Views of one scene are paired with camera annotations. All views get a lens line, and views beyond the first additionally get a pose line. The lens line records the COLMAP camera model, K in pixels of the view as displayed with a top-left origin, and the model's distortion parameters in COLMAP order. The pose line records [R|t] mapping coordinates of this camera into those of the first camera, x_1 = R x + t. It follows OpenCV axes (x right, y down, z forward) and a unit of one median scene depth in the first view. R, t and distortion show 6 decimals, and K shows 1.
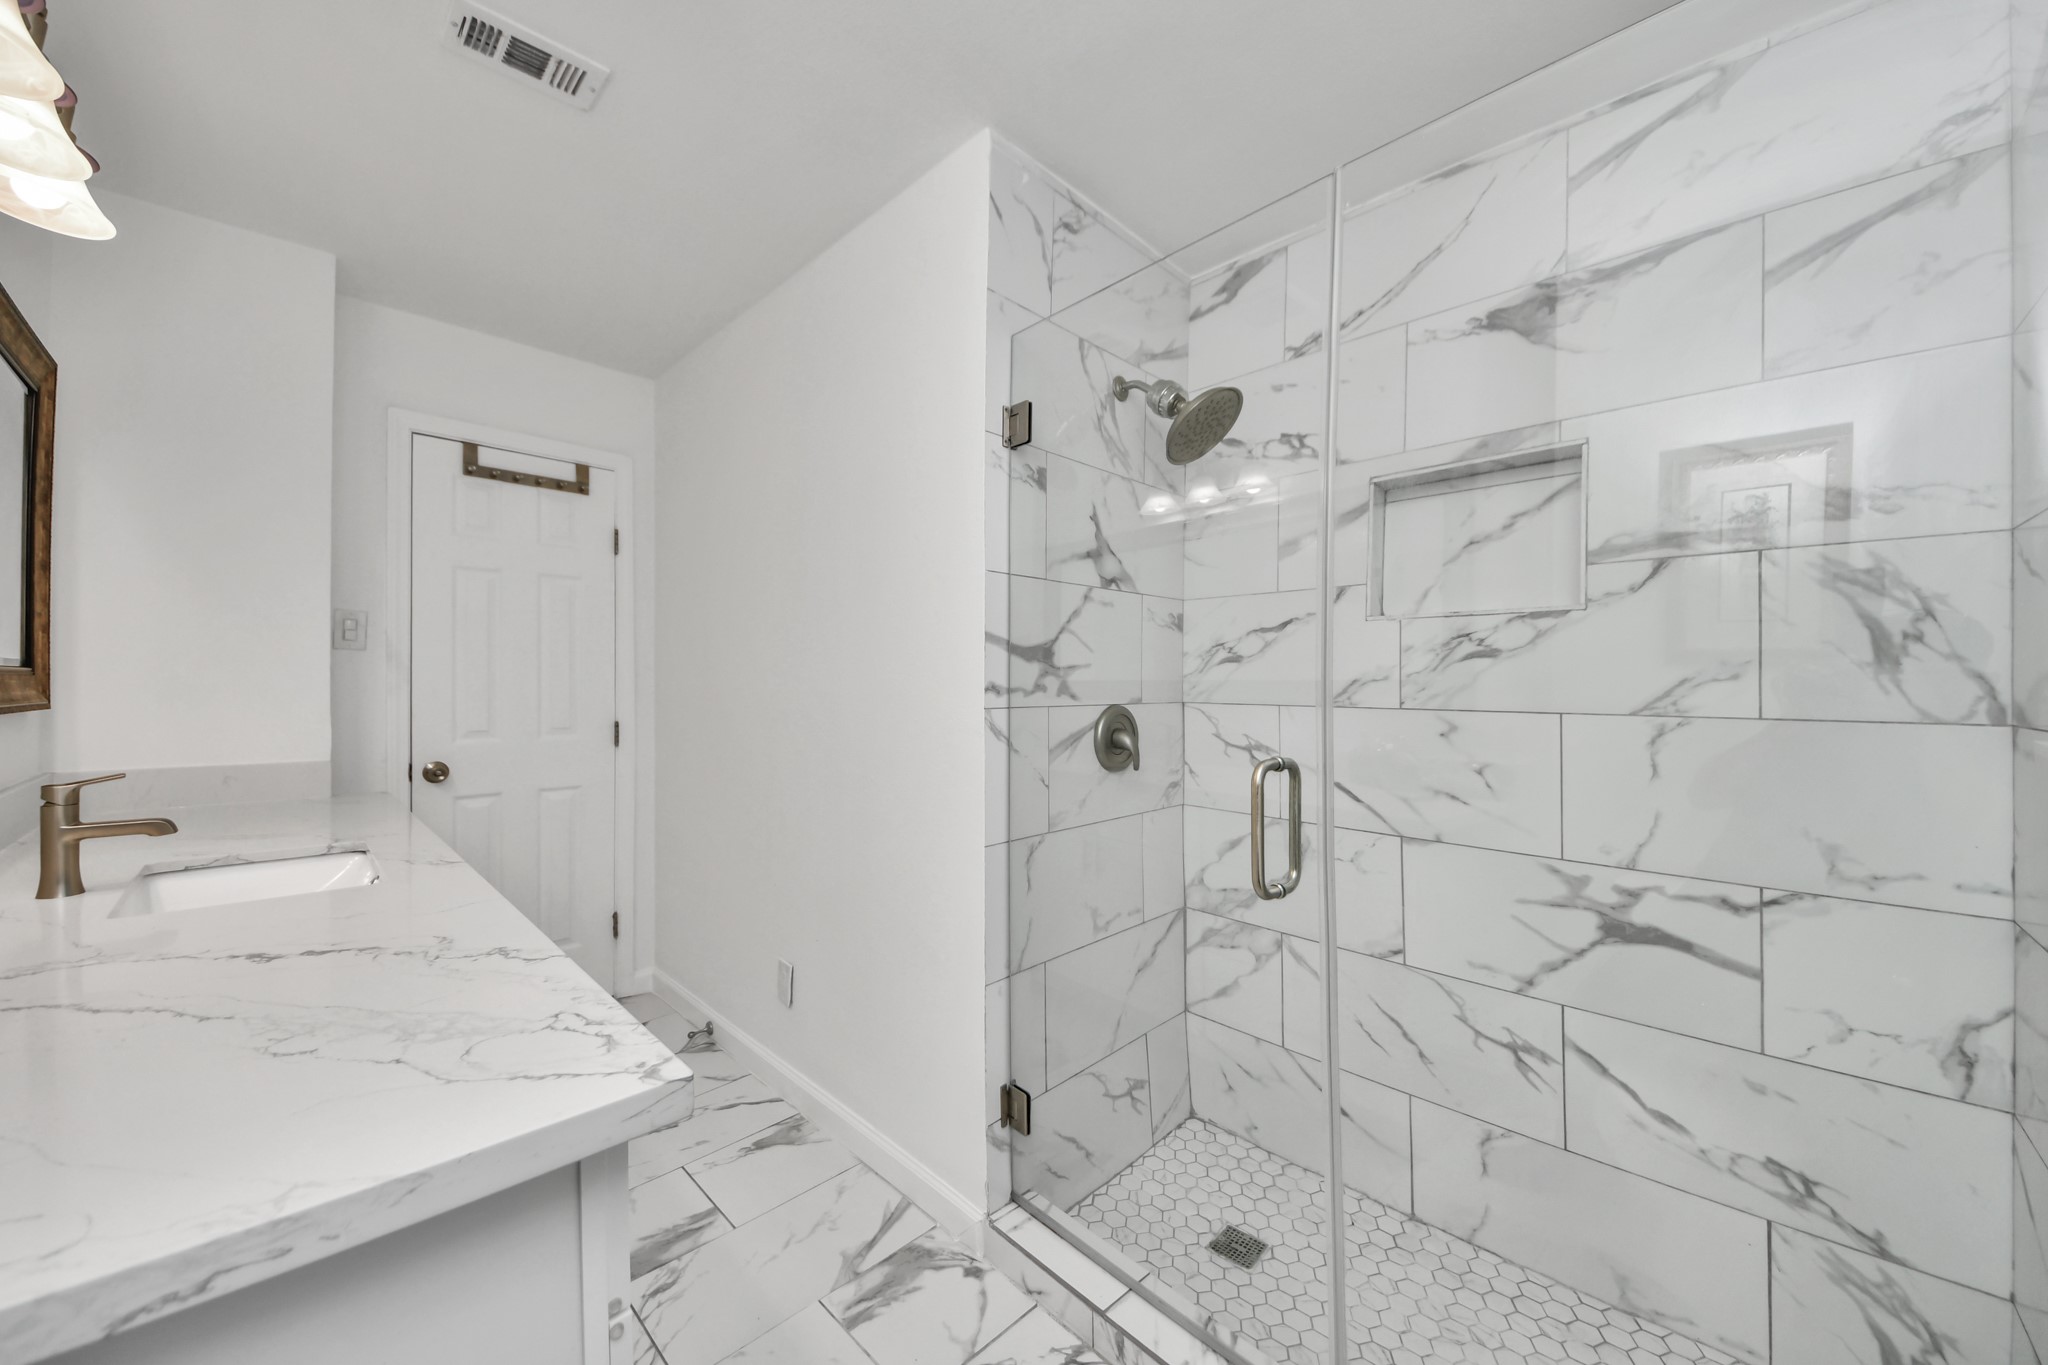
lens RADIAL K [[737.0, 0, 1024.0], [0, 737.0, 682.5], [0, 0, 1]] dist [0.008415, -0.013359]
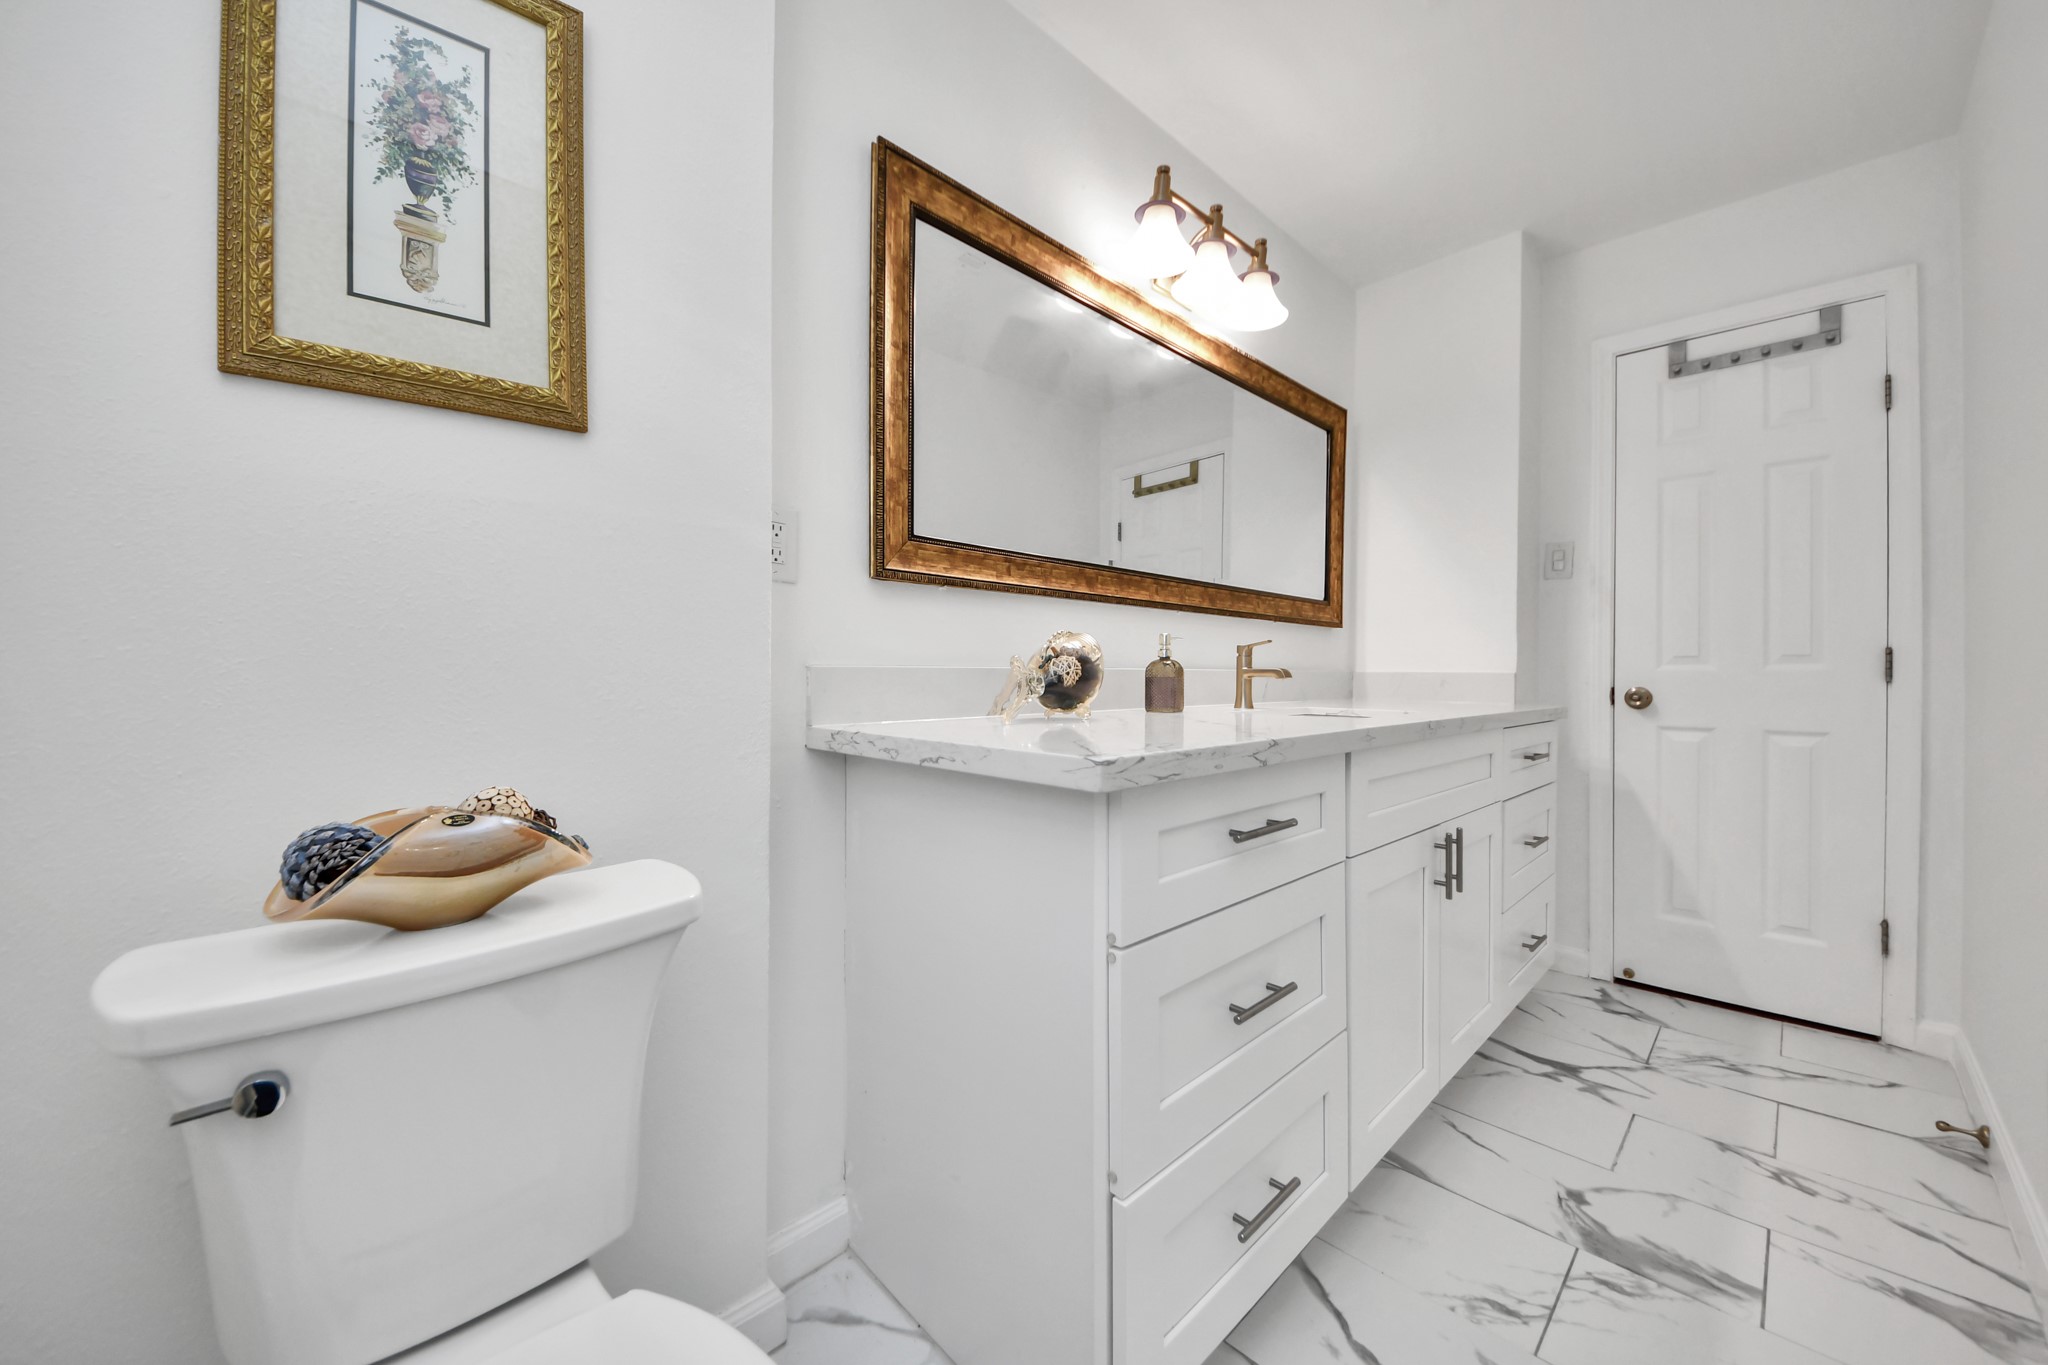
lens RADIAL K [[718.8, 0, 1013.2], [0, 718.8, 682.3], [0, 0, 1]] dist [0.039872, -0.026685]
pose [[-0.051691, 0.016922, -0.998520, 0.305615], [-0.009050, 0.999807, 0.017412, 0.138891], [0.998622, 0.009937, -0.051528, 0.346249]]
